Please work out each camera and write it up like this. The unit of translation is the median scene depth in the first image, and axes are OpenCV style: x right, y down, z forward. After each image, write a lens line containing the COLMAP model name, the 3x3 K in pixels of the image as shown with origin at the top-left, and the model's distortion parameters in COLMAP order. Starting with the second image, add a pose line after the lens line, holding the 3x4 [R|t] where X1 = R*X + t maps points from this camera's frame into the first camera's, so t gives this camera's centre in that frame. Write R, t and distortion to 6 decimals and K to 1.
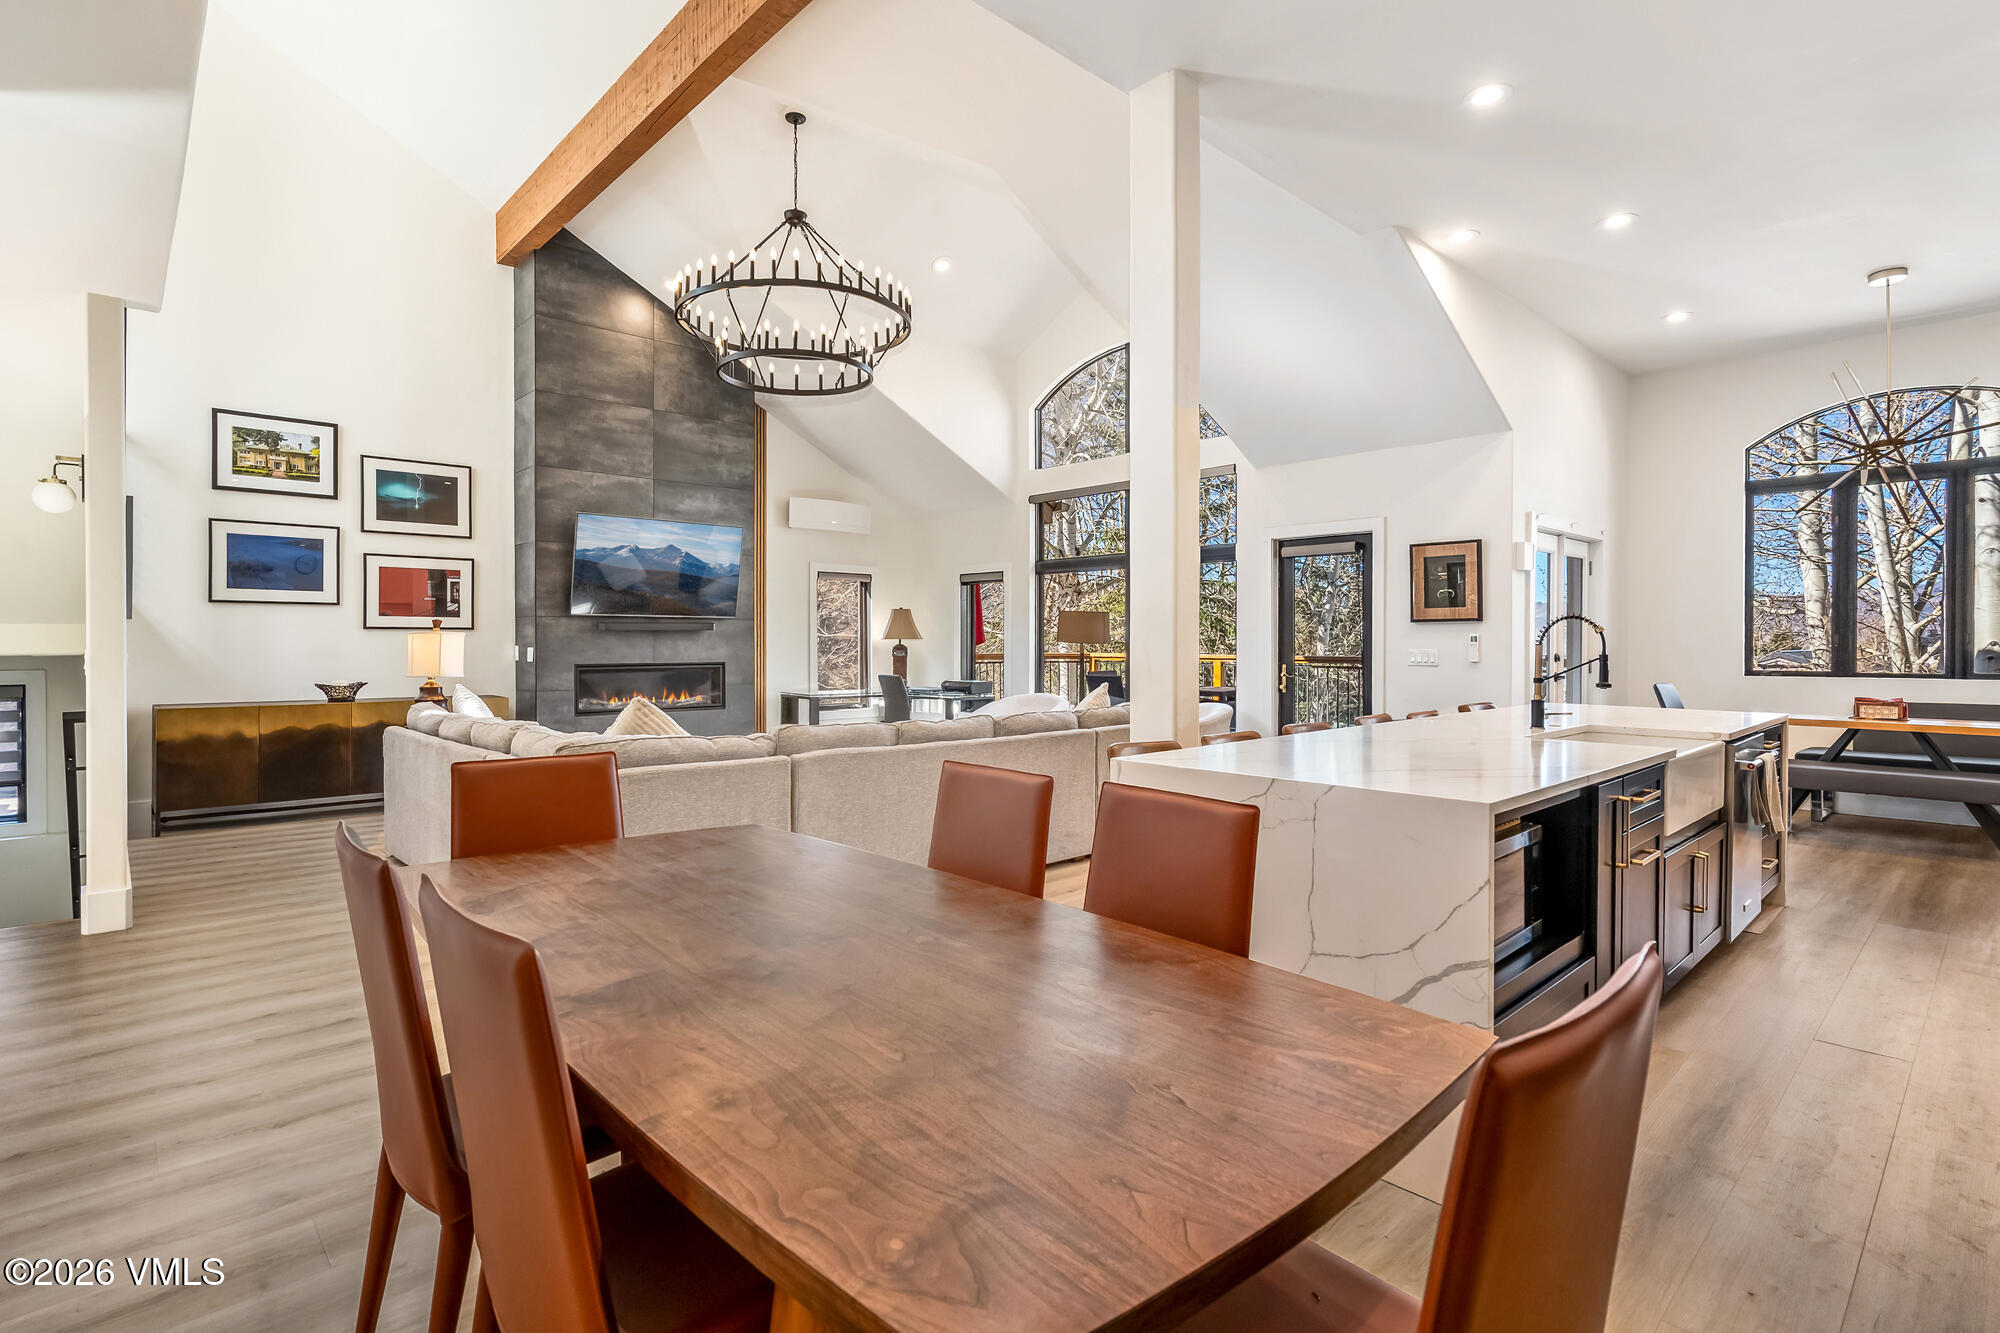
lens RADIAL K [[959.2, 0, 1011.7], [0, 959.2, 645.5], [0, 0, 1]] dist [0.002984, 0.000378]
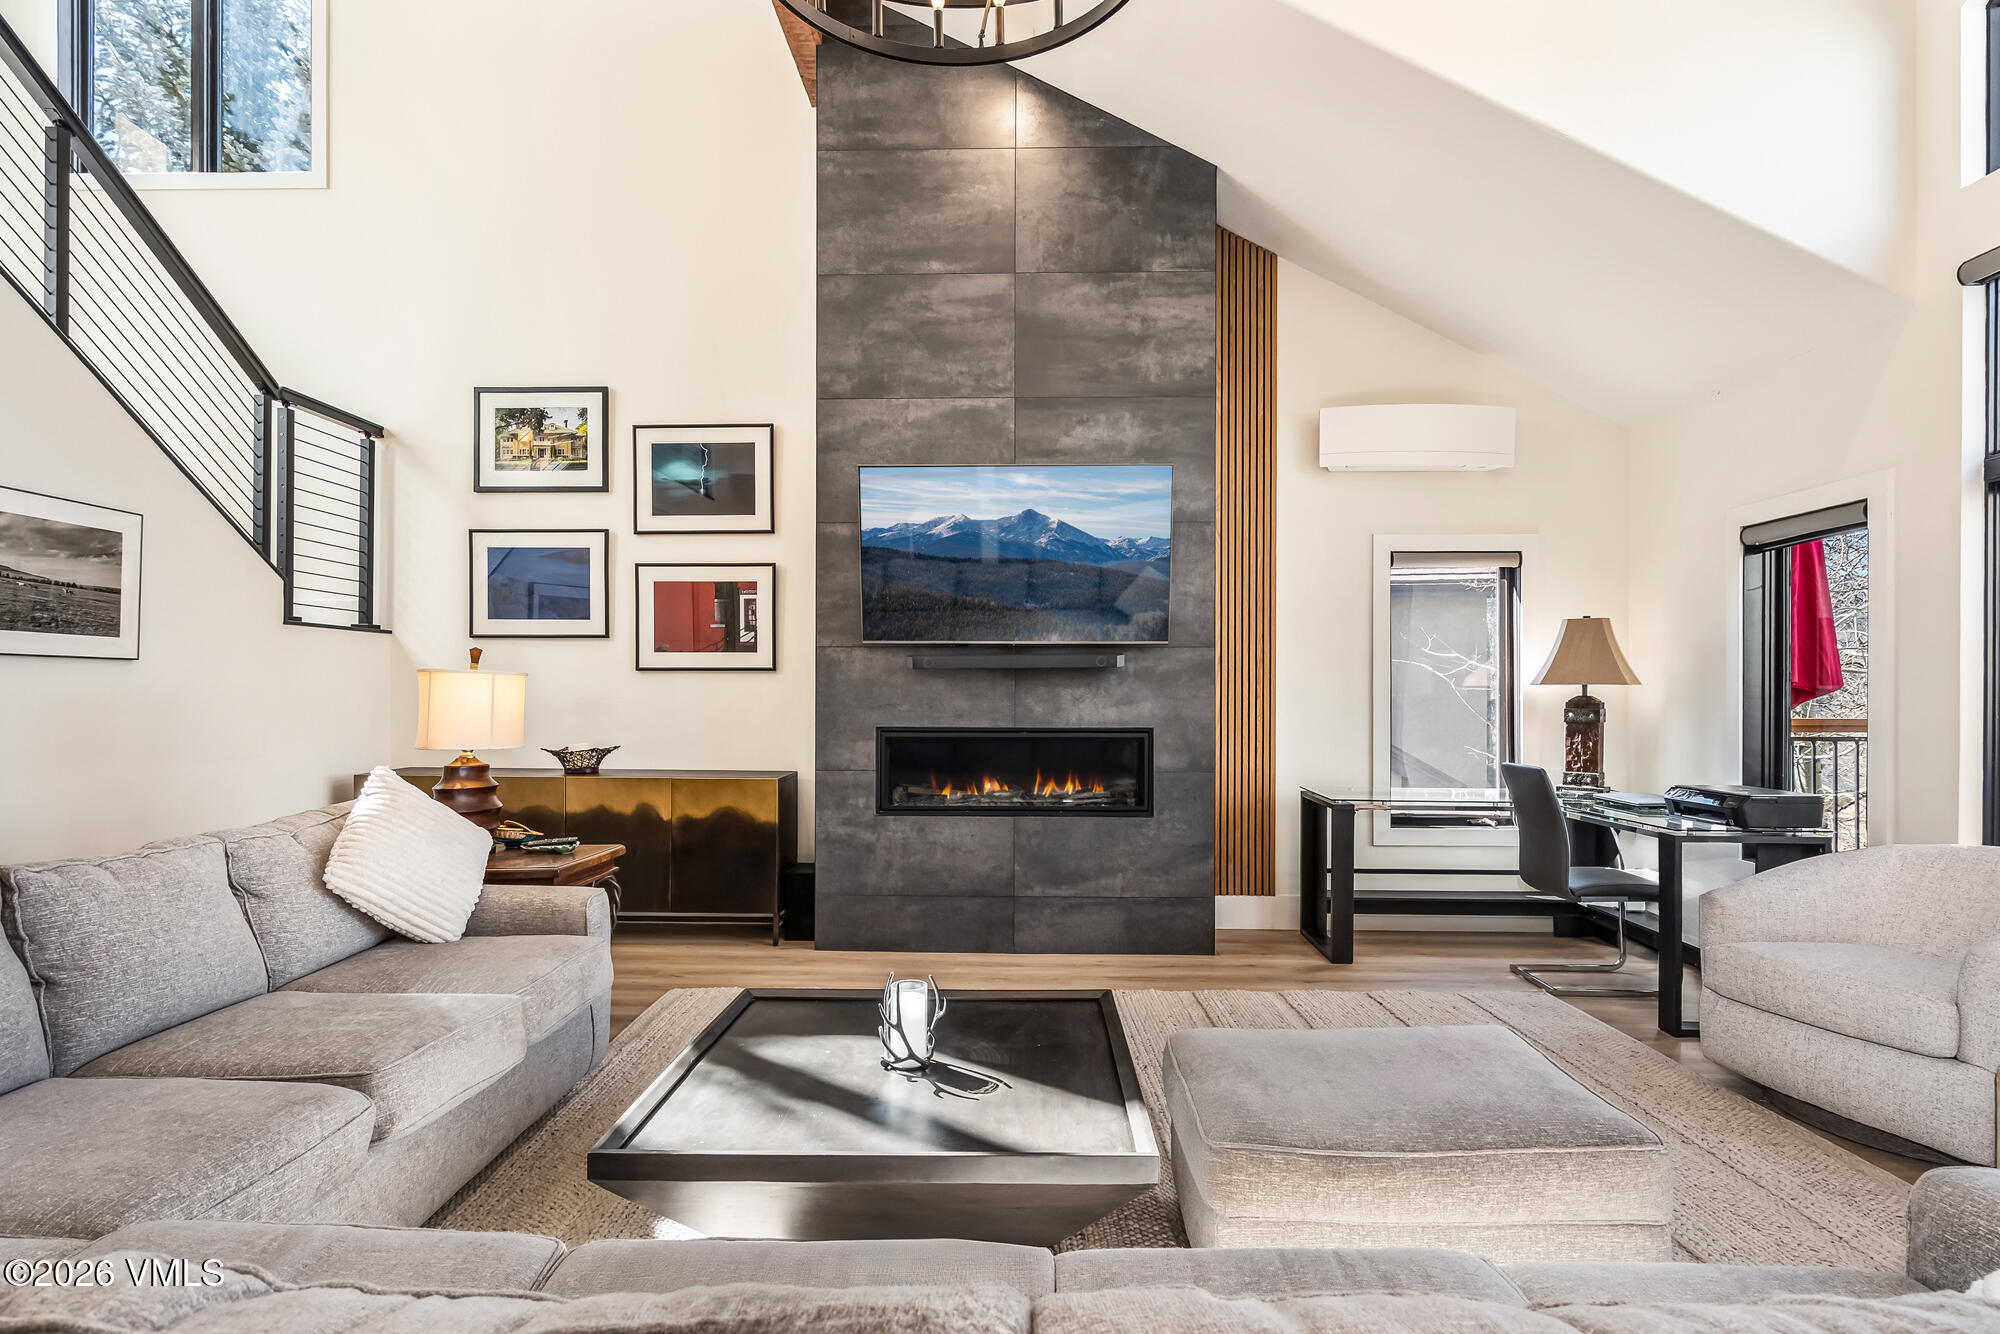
lens RADIAL K [[1013.2, 0, 997.7], [0, 1013.2, 691.1], [0, 0, 1]] dist [0.000408, 0.000116]
pose [[0.704416, -0.001097, -0.709786, 0.041008], [-0.004885, 0.999968, -0.006393, 0.001121], [0.709770, 0.007970, 0.704388, 0.633210]]
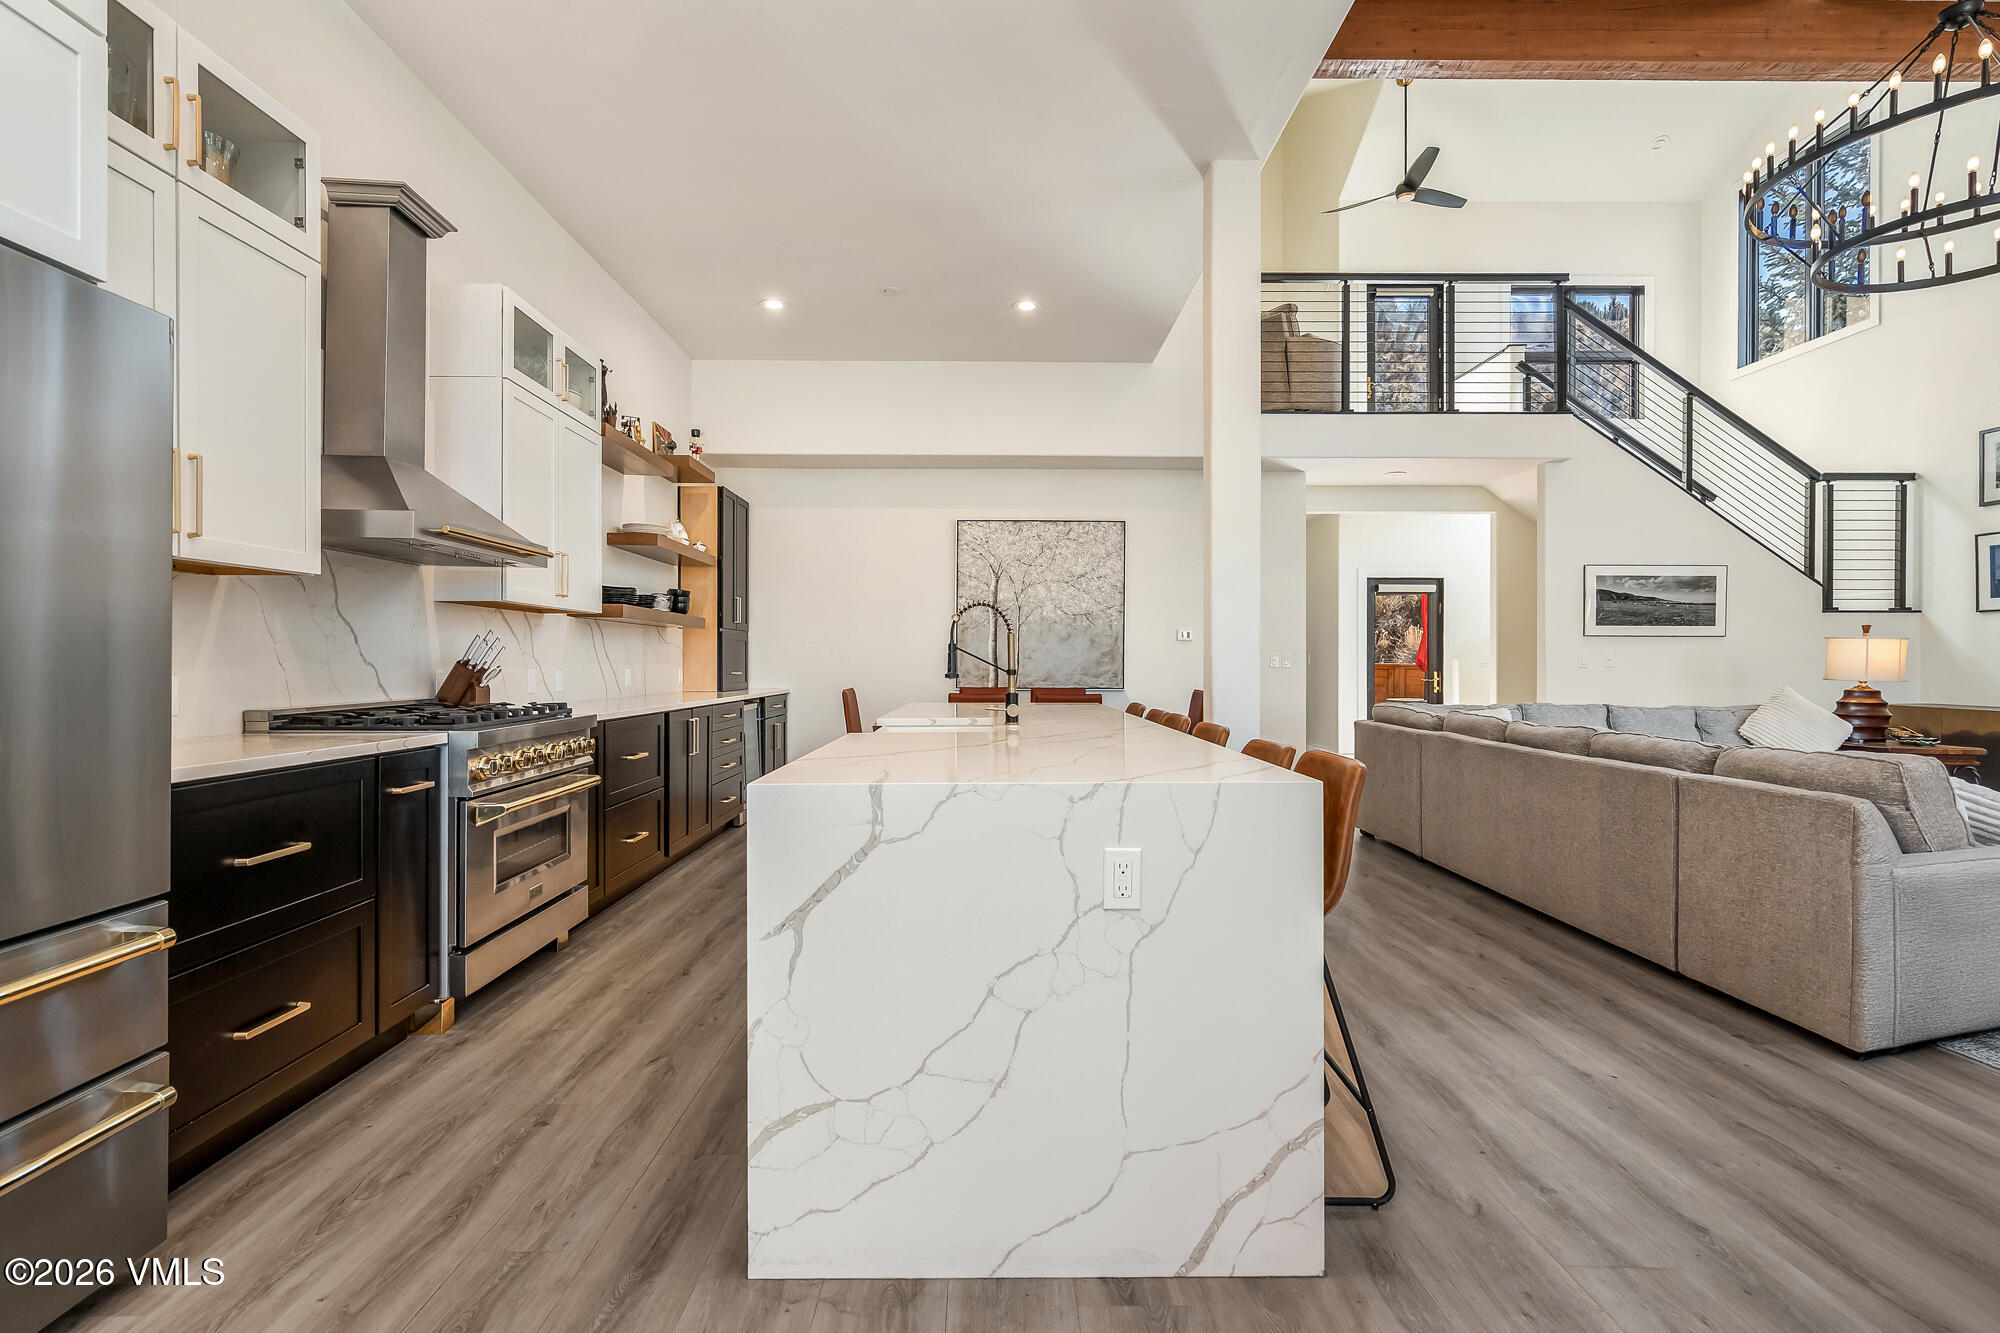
lens RADIAL K [[972.7, 0, 975.9], [0, 972.7, 662.6], [0, 0, 1]] dist [-0.000509, 0.000577]
pose [[-0.690087, -0.002851, -0.723721, 0.637862], [-0.005671, 0.999983, 0.001468, 0.014113], [0.723704, 0.005117, -0.690091, 0.820349]]
